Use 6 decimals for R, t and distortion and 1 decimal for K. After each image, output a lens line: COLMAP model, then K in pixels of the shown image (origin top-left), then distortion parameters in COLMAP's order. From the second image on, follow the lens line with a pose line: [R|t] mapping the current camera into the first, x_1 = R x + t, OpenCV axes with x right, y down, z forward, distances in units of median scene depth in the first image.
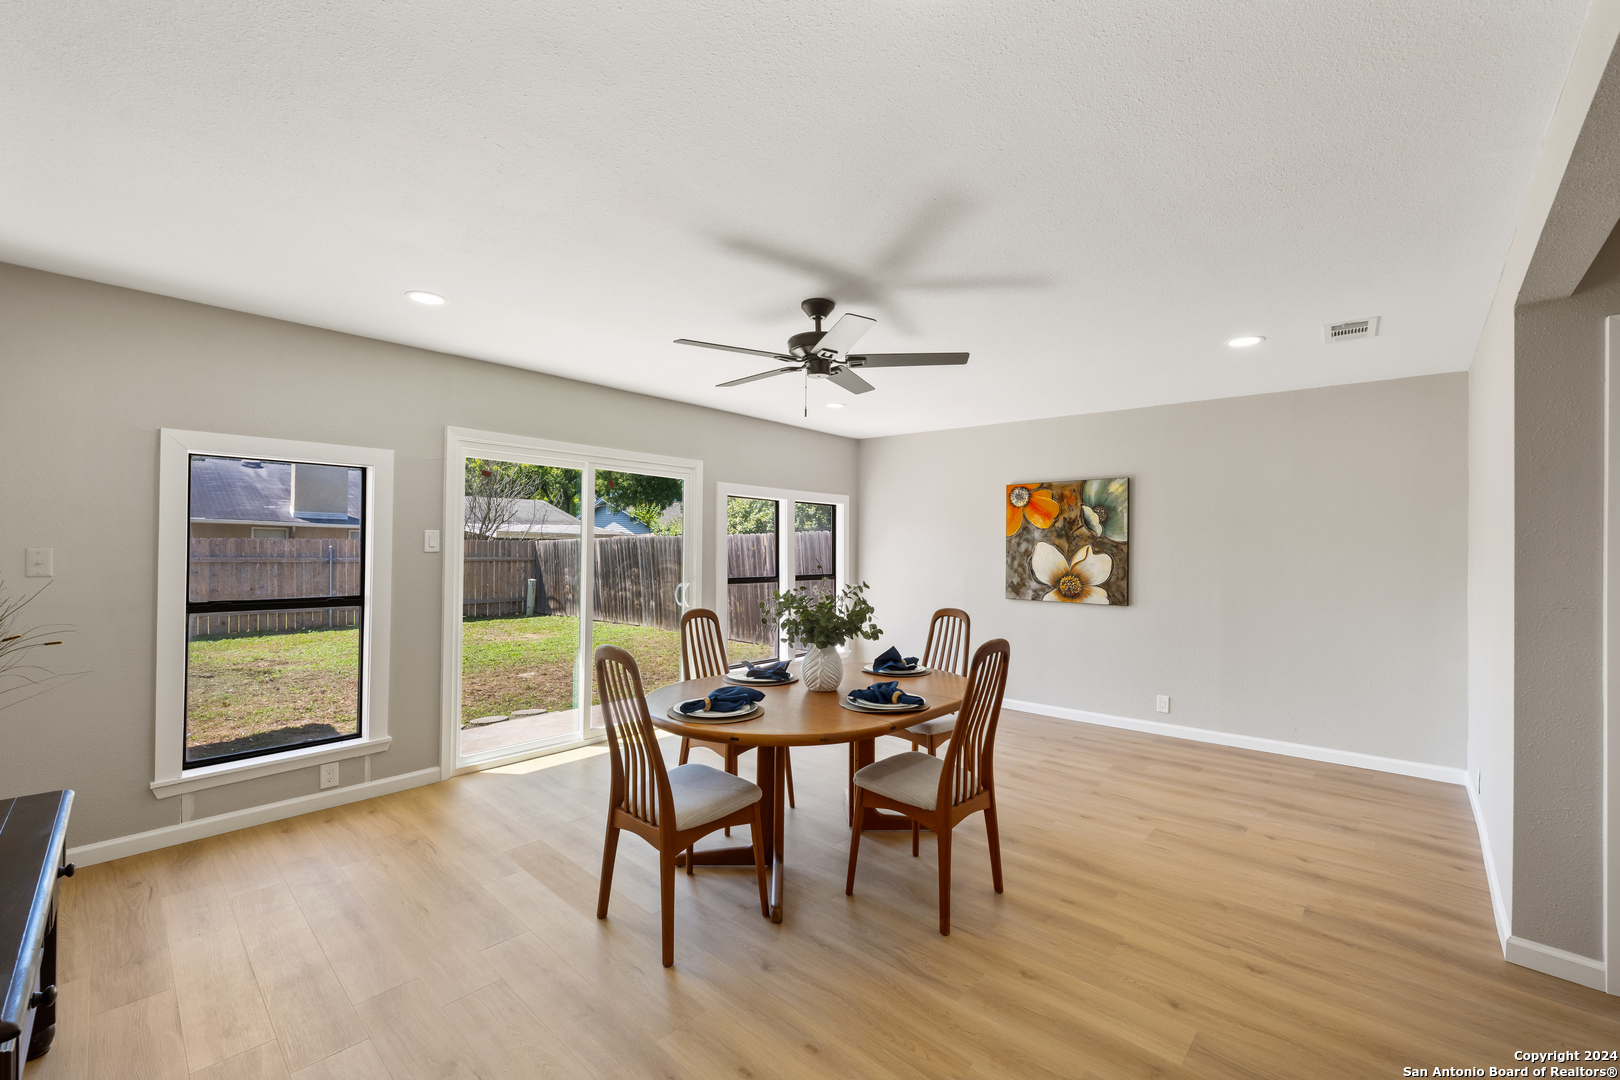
lens RADIAL K [[657.7, 0, 823.1], [0, 657.7, 555.5], [0, 0, 1]] dist [-0.002097, 0.000507]
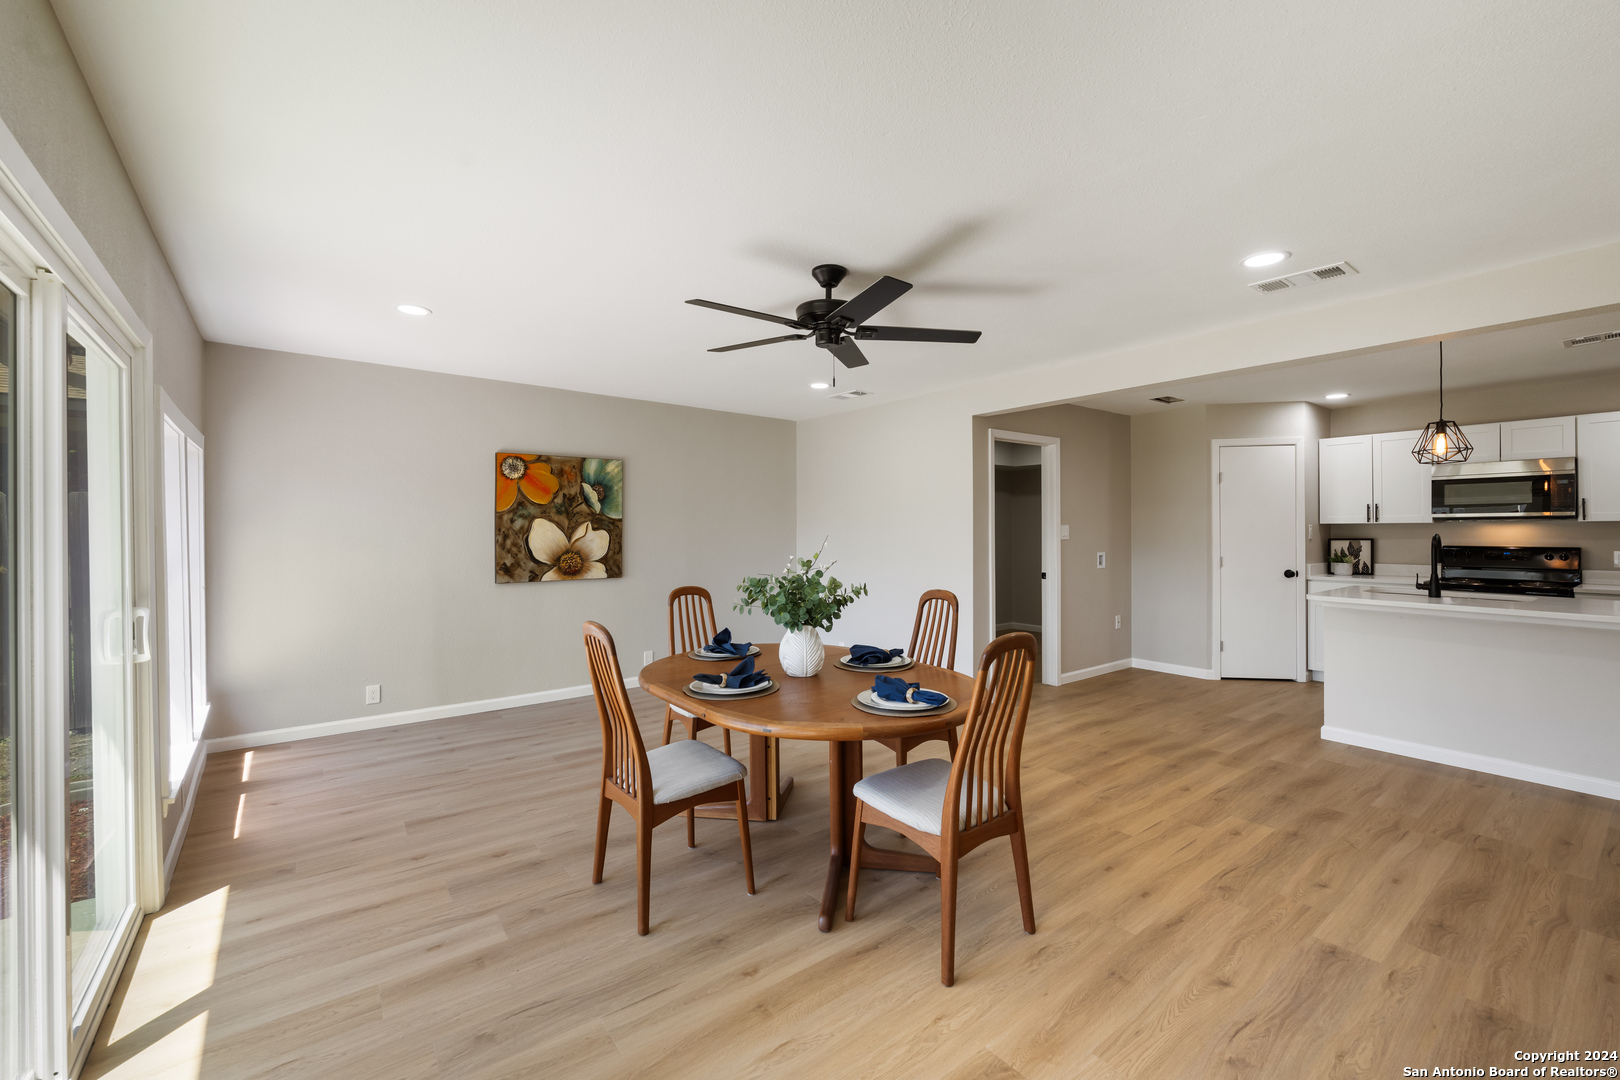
lens RADIAL K [[657.7, 0, 805.7], [0, 657.7, 544.0], [0, 0, 1]] dist [-0.002097, 0.000507]
pose [[0.195723, -0.036299, 0.979987, -0.525216], [0.013742, 0.999318, 0.034271, -0.011493], [-0.980563, 0.006760, 0.196088, 0.459621]]
